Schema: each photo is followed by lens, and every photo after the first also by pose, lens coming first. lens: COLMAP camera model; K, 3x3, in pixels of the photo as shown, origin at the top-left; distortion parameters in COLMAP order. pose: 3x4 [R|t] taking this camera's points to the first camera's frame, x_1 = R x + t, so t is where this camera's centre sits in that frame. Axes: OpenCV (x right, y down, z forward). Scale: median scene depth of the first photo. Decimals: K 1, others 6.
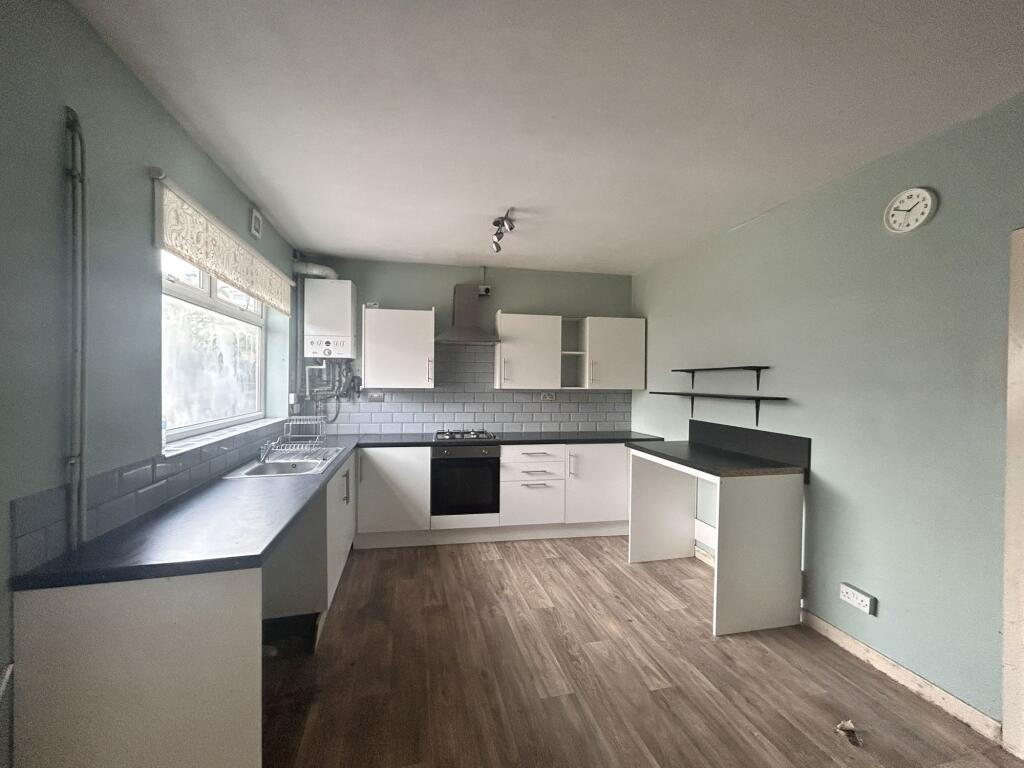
lens RADIAL K [[418.6, 0, 510.5], [0, 418.6, 380.9], [0, 0, 1]] dist [0.001123, 0.000853]
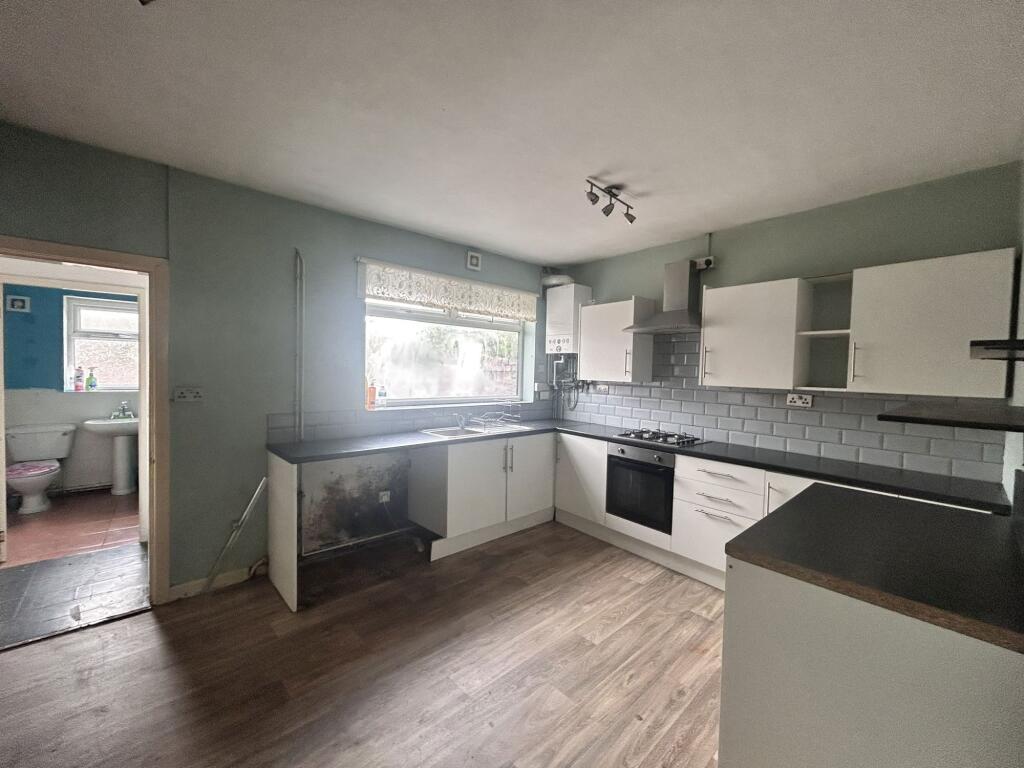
lens RADIAL K [[416.2, 0, 512.0], [0, 416.2, 384.0], [0, 0, 1]] dist [-0.000117, 0.000182]
pose [[0.487638, 0.032068, -0.872457, 0.520752], [-0.018310, 0.999481, 0.026504, 0.001322], [0.872854, 0.003050, 0.487972, 0.321535]]
